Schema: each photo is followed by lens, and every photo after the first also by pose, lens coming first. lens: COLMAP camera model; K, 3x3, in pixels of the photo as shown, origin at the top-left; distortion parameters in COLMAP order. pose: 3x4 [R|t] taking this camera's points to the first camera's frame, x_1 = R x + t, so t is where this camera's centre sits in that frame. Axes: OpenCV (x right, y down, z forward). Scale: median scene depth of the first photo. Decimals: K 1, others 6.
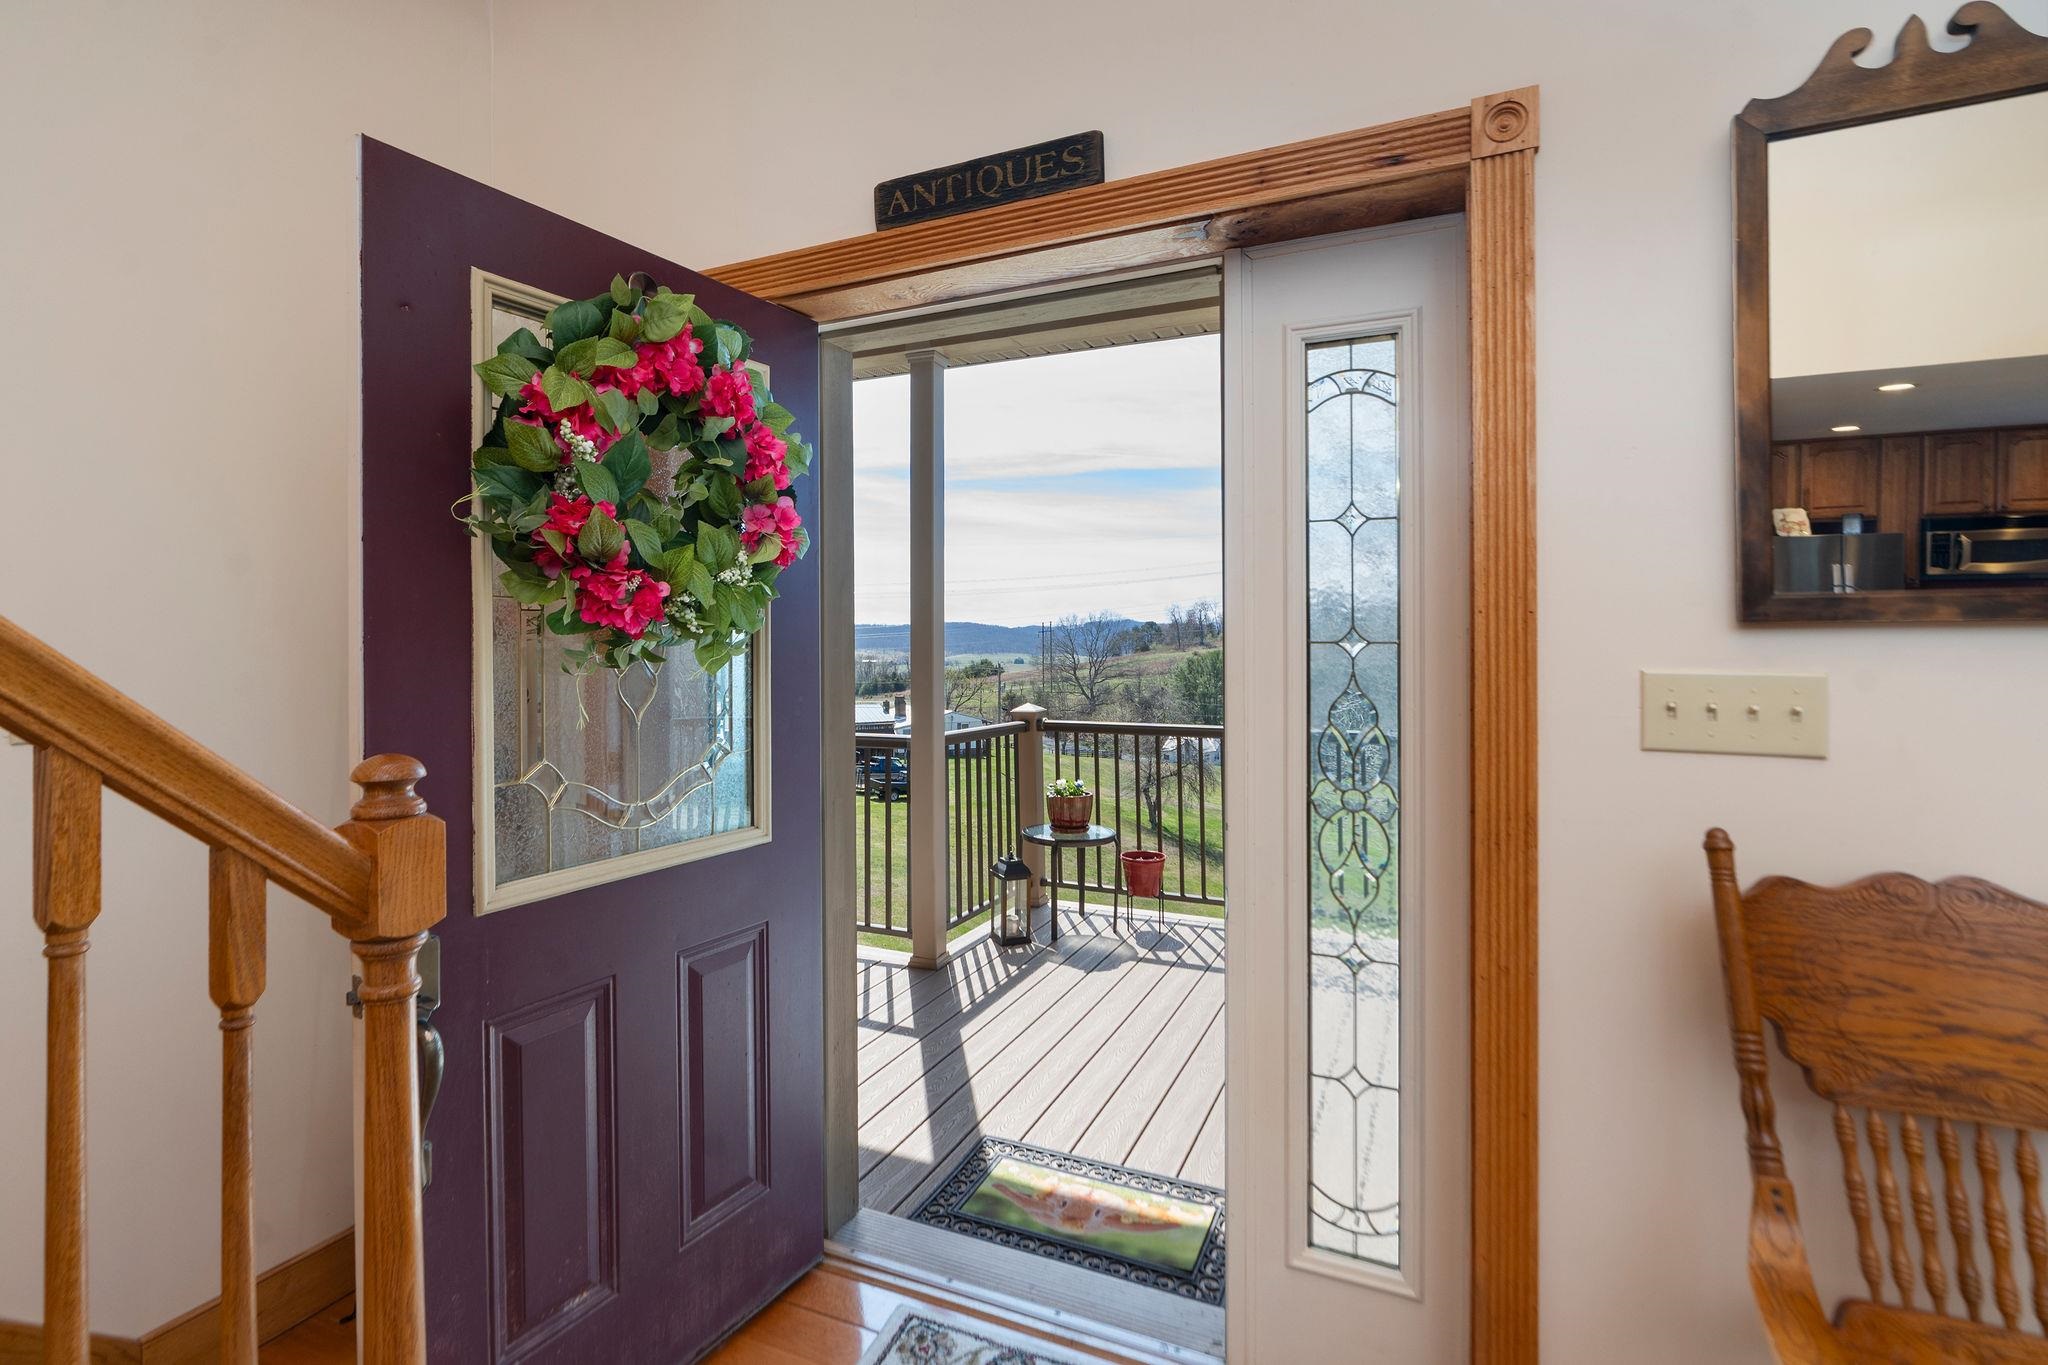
lens RADIAL K [[954.6, 0, 1021.9], [0, 954.6, 635.6], [0, 0, 1]] dist [-0.013267, 0.011182]
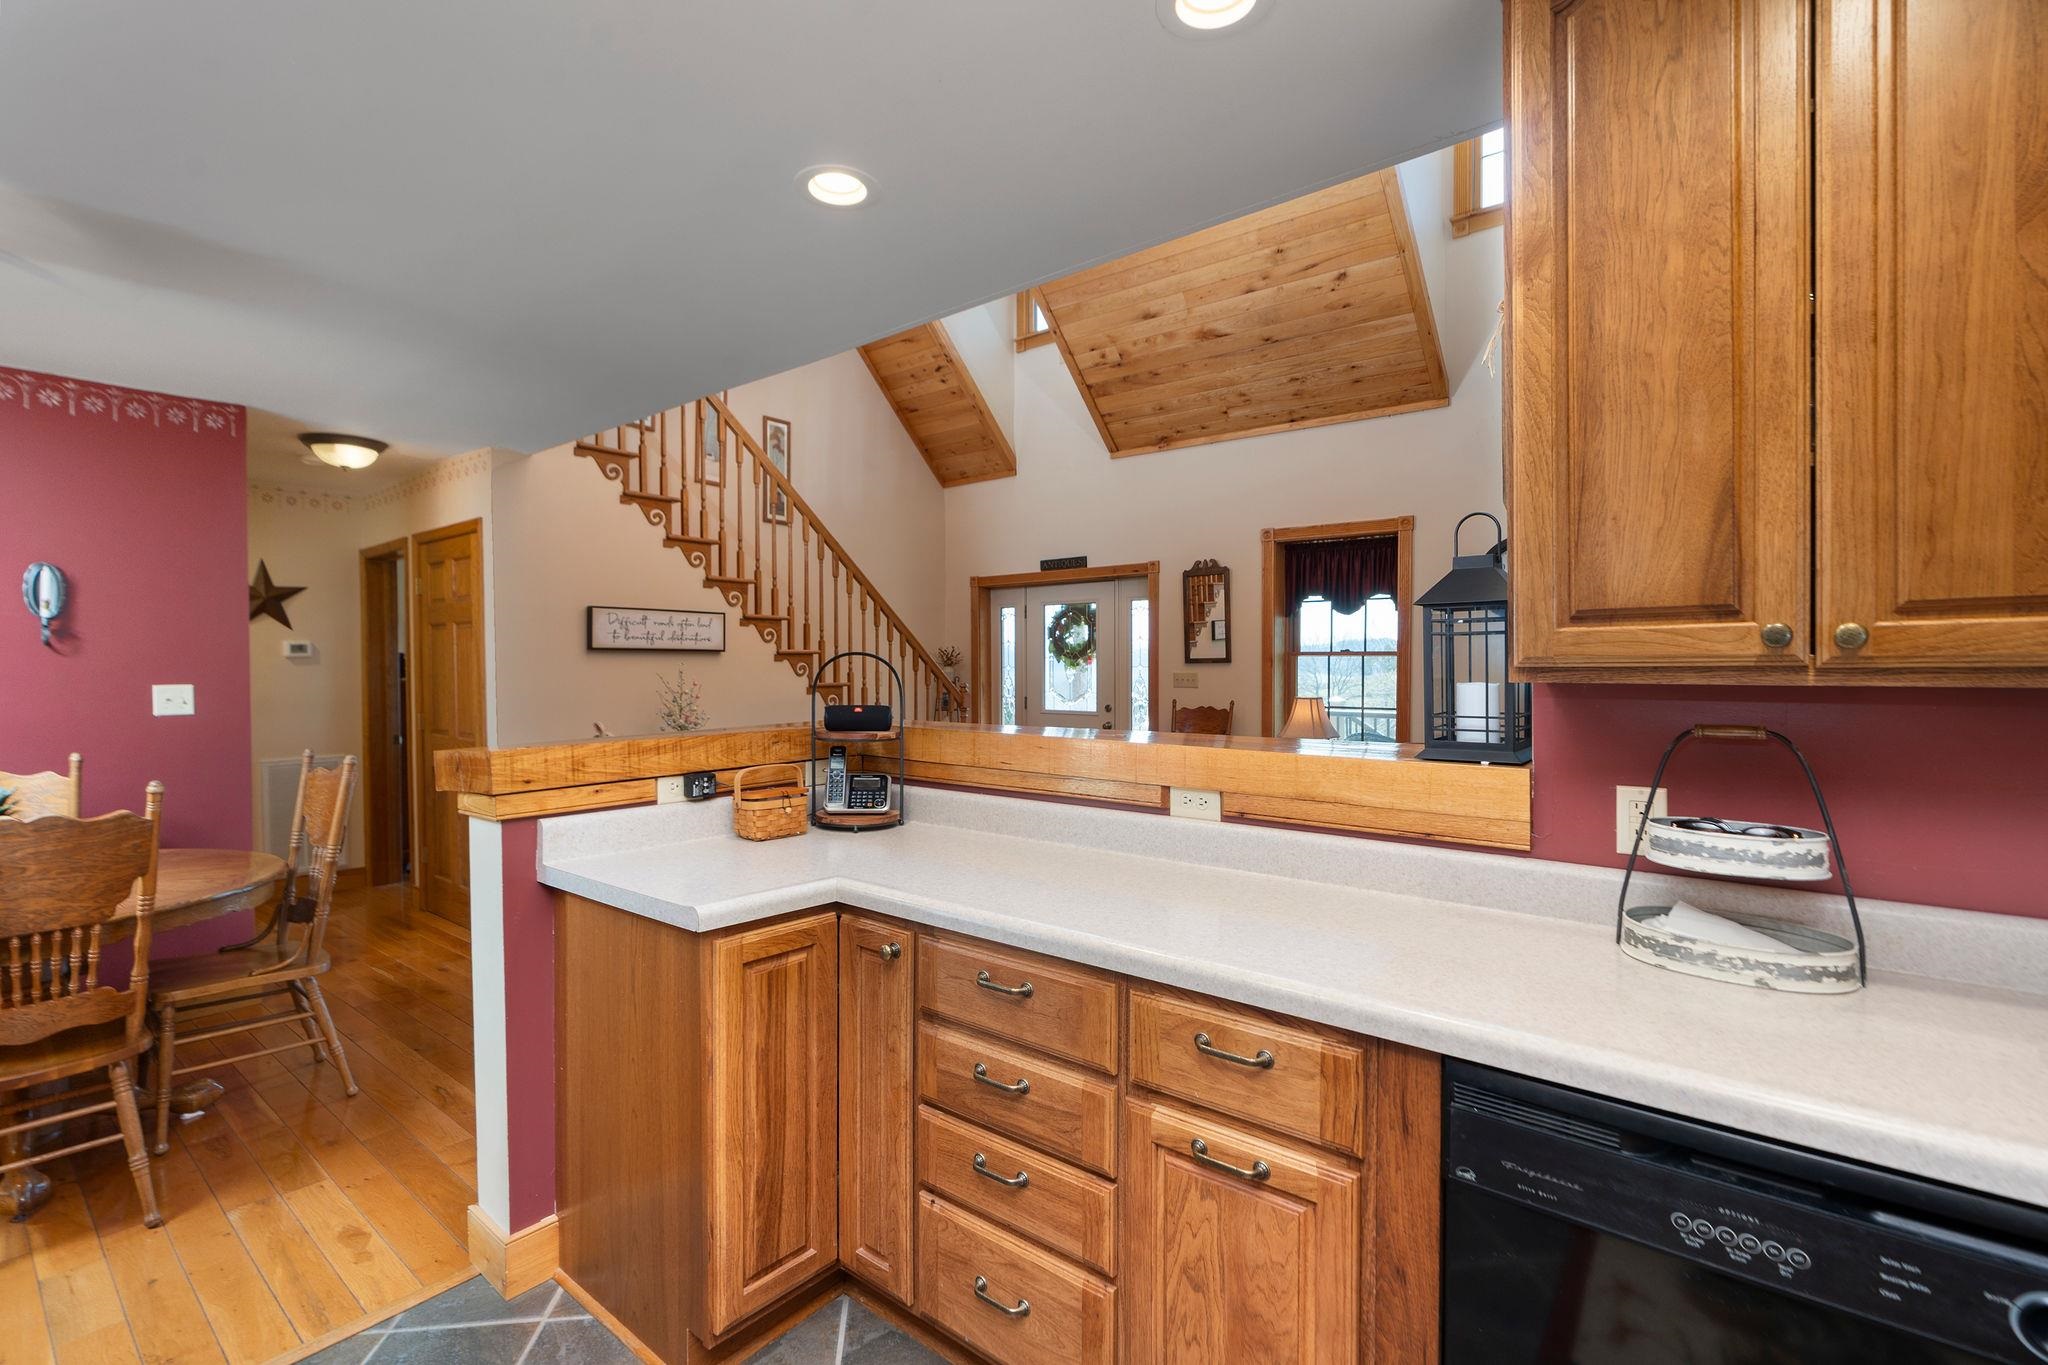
lens RADIAL K [[942.9, 0, 1017.2], [0, 942.9, 672.5], [0, 0, 1]] dist [-0.001804, -0.000039]
pose [[0.964168, 0.006838, -0.265203, 1.280291], [-0.003261, 0.999898, 0.013925, -0.035914], [0.265271, -0.012561, 0.964092, -4.583049]]
